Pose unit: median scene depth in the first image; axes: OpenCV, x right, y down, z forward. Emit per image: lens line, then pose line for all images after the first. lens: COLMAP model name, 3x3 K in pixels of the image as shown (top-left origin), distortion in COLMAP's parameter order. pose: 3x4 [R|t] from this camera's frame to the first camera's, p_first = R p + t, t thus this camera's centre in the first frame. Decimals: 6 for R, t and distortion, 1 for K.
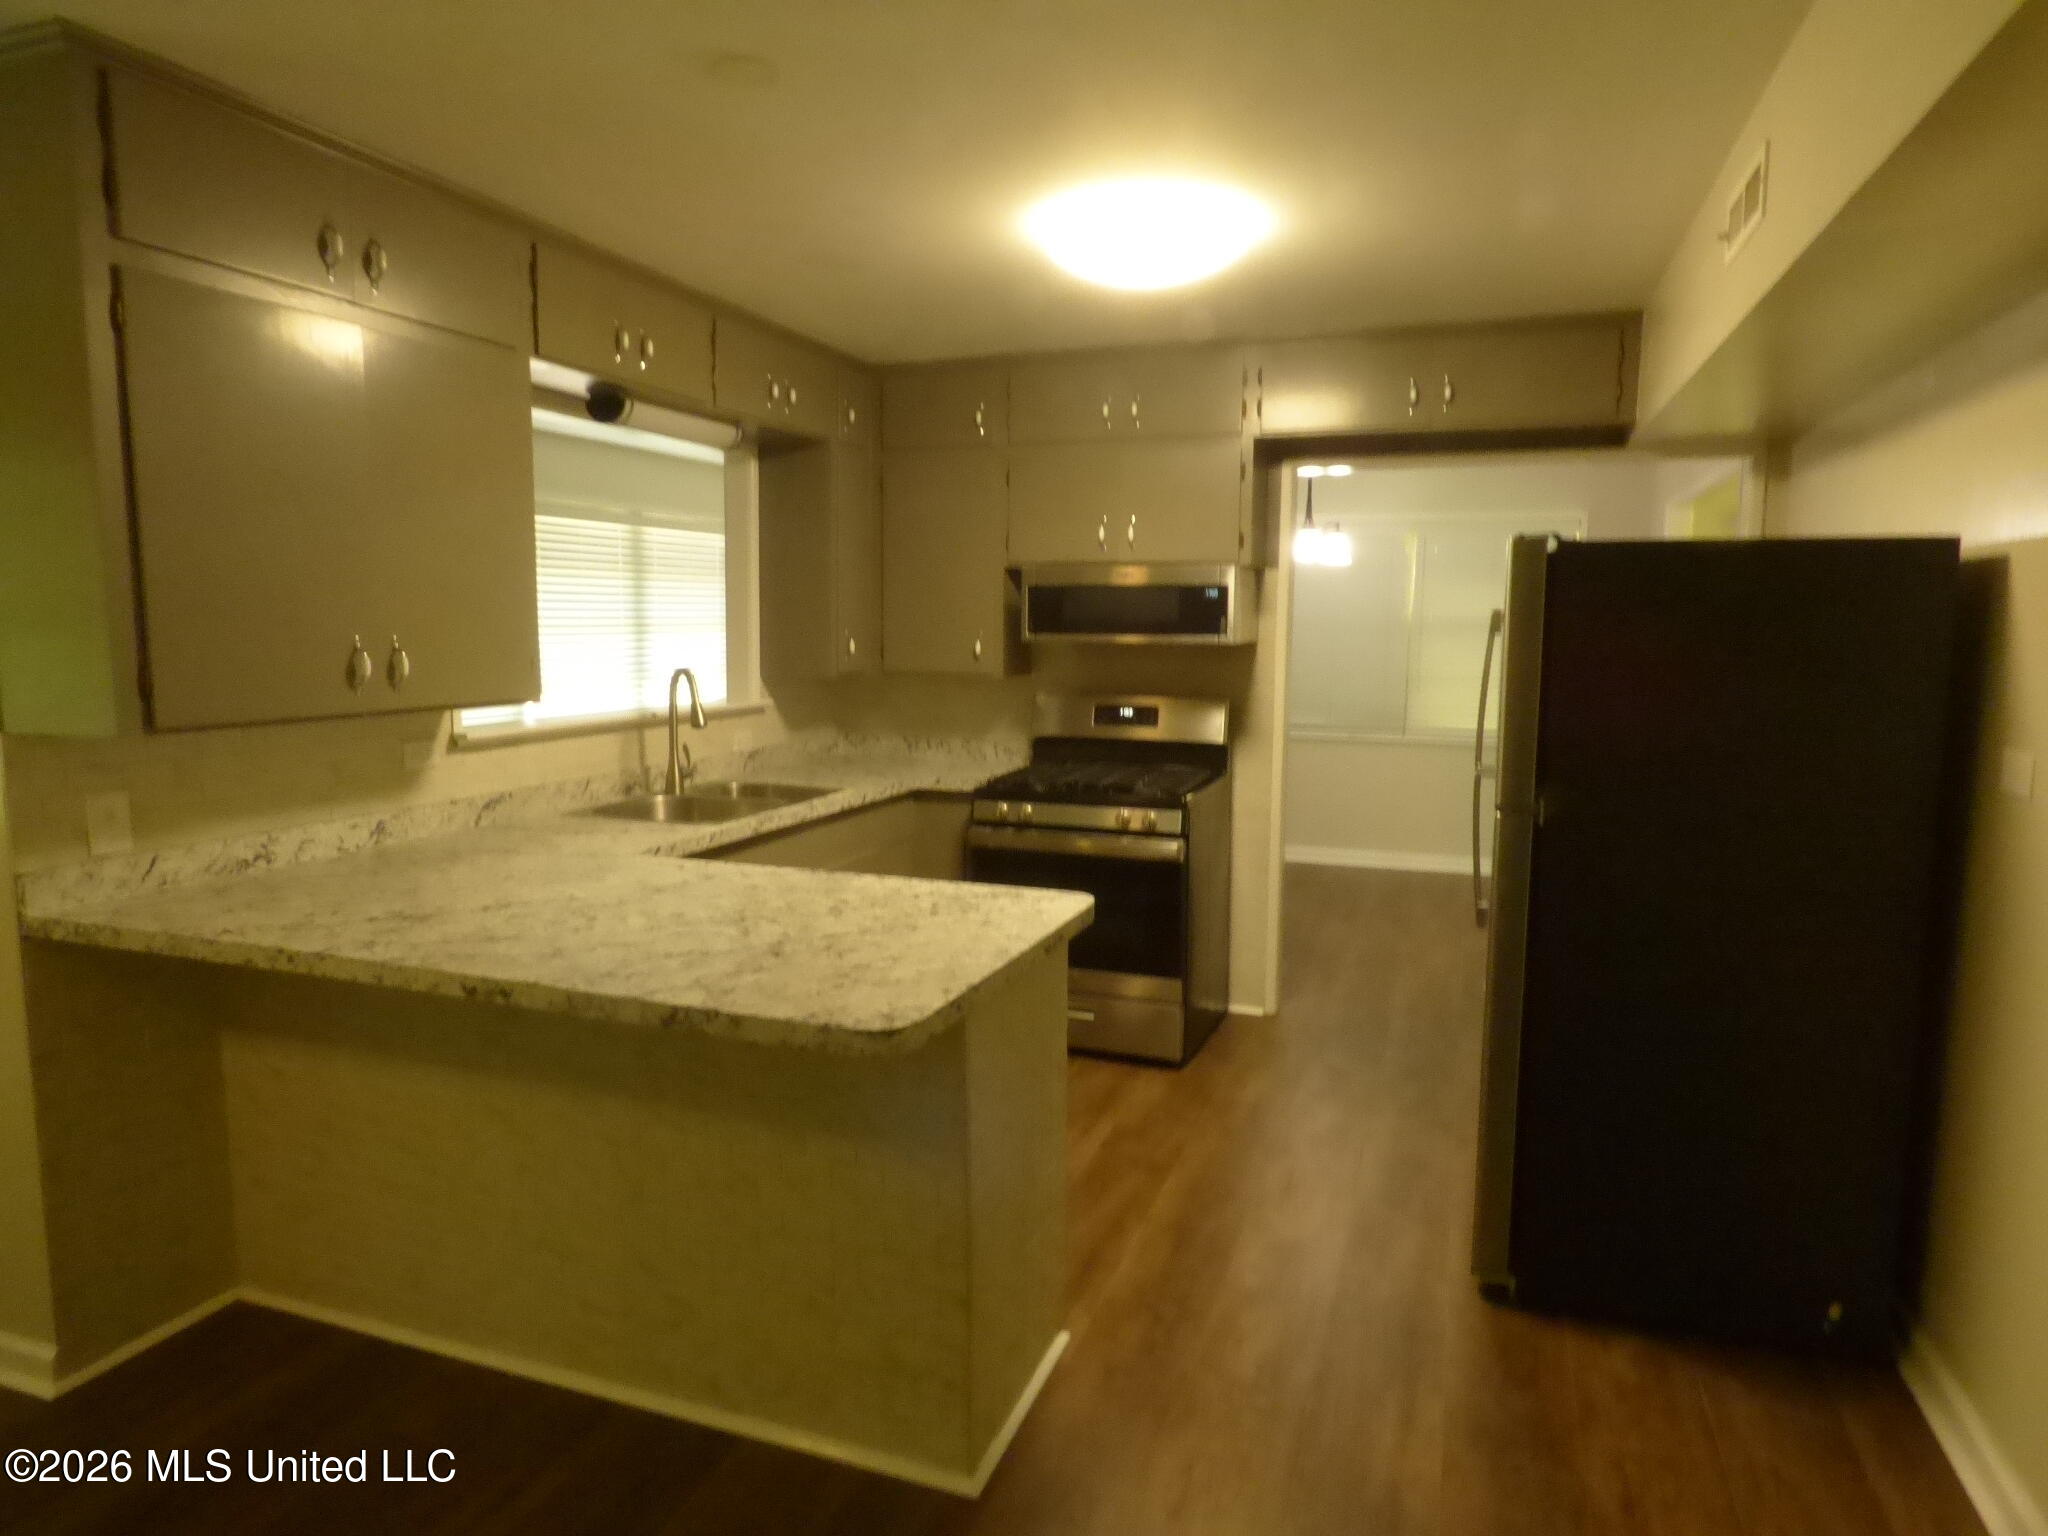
lens RADIAL K [[1245.3, 0, 1056.3], [0, 1245.3, 756.4], [0, 0, 1]] dist [-0.032308, 0.025212]
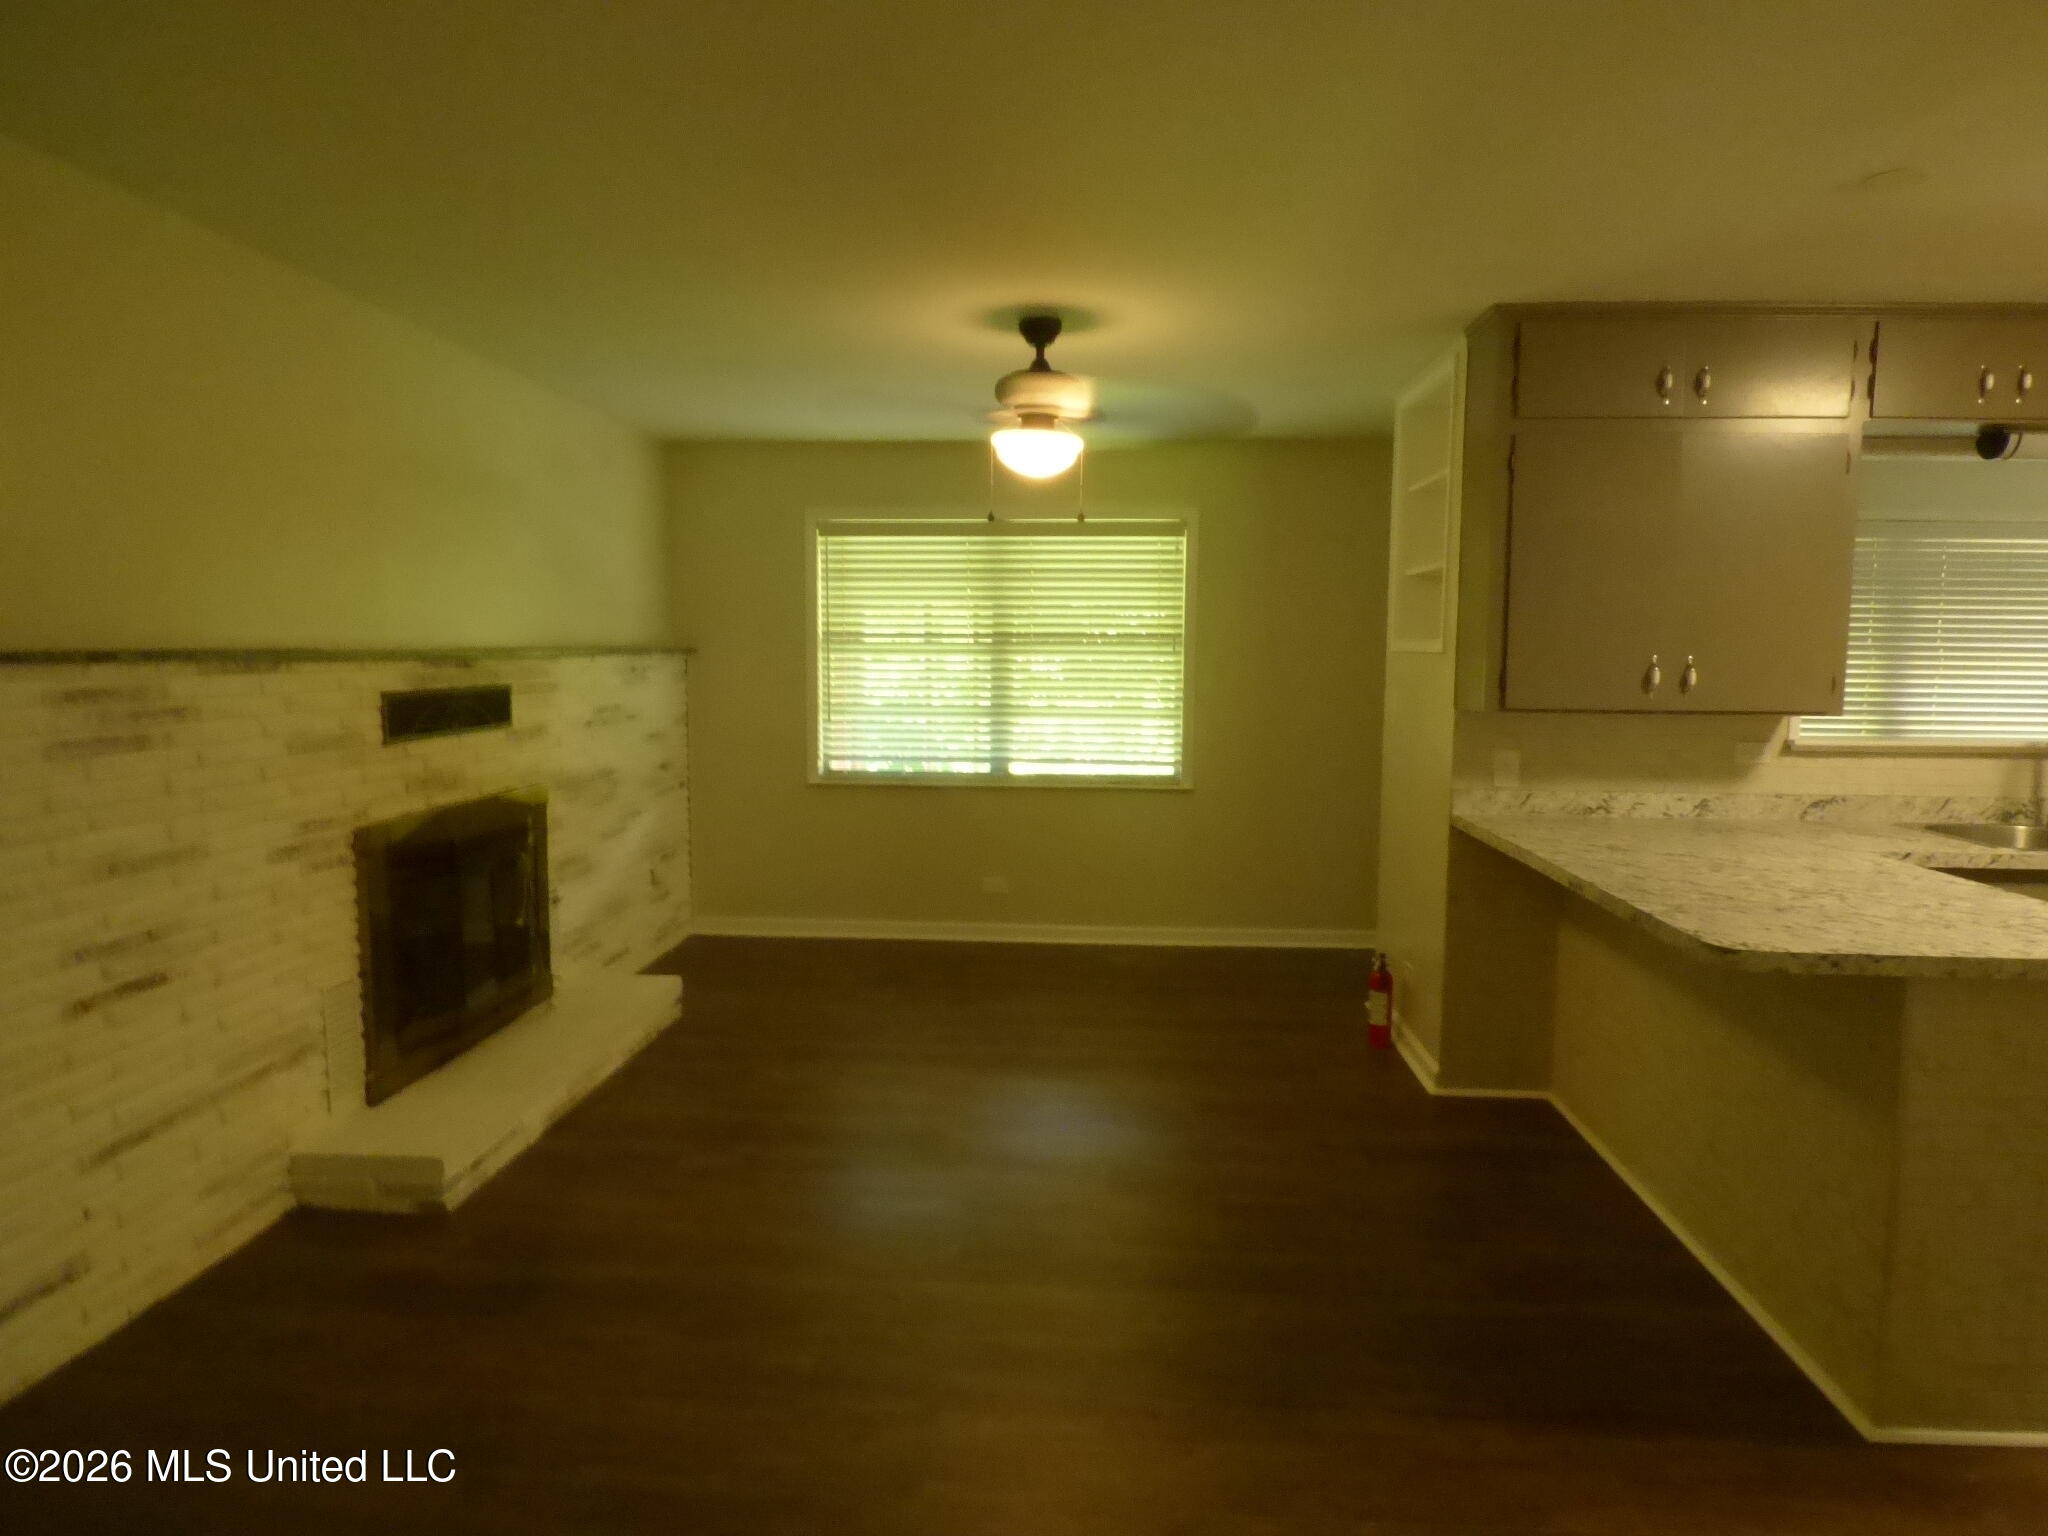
lens RADIAL K [[1245.3, 0, 1056.3], [0, 1245.3, 756.4], [0, 0, 1]] dist [-0.032308, 0.025212]
pose [[0.283175, 0.078567, -0.955845, 0.522979], [-0.110242, 0.992699, 0.048937, 0.019505], [0.952711, 0.091517, 0.289769, -0.036484]]
